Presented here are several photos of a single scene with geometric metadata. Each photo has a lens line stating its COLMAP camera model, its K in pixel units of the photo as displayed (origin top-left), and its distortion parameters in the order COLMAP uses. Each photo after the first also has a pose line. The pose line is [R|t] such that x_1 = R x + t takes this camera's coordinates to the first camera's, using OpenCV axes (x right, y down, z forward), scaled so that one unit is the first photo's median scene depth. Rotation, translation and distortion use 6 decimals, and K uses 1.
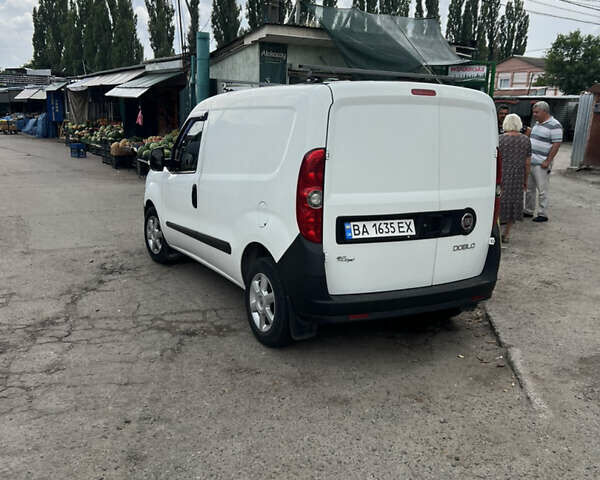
lens RADIAL K [[607.9, 0, 294.3], [0, 607.9, 240.7], [0, 0, 1]] dist [0.024370, 0.000000]
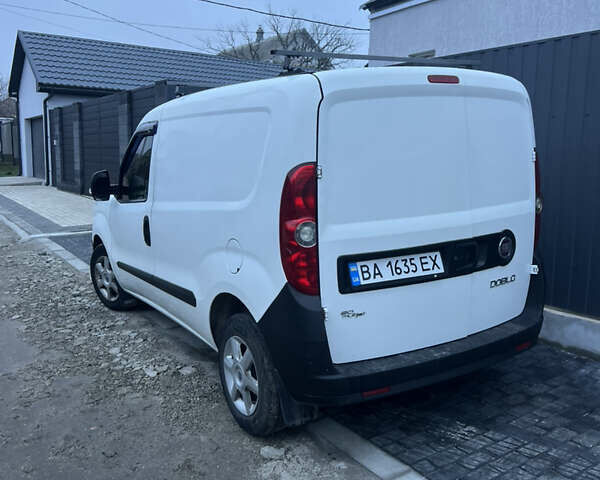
lens RADIAL K [[607.9, 0, 294.8], [0, 607.9, 227.6], [0, 0, 1]] dist [0.024370, 0.000000]
pose [[0.997436, -0.059149, 0.040291, -0.006475], [0.060765, 0.997344, -0.040152, -0.043244], [-0.037809, 0.042497, 0.998381, 0.261270]]
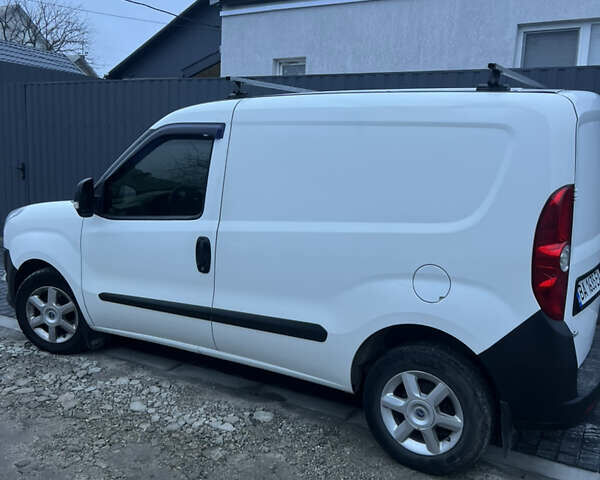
lens RADIAL K [[607.9, 0, 300.1], [0, 607.9, 235.5], [0, 0, 1]] dist [0.024370, 0.000000]
pose [[0.860139, -0.091361, 0.501811, -0.504961], [0.096223, 0.995227, 0.016260, -0.120312], [-0.500901, 0.034300, 0.864825, 0.491379]]
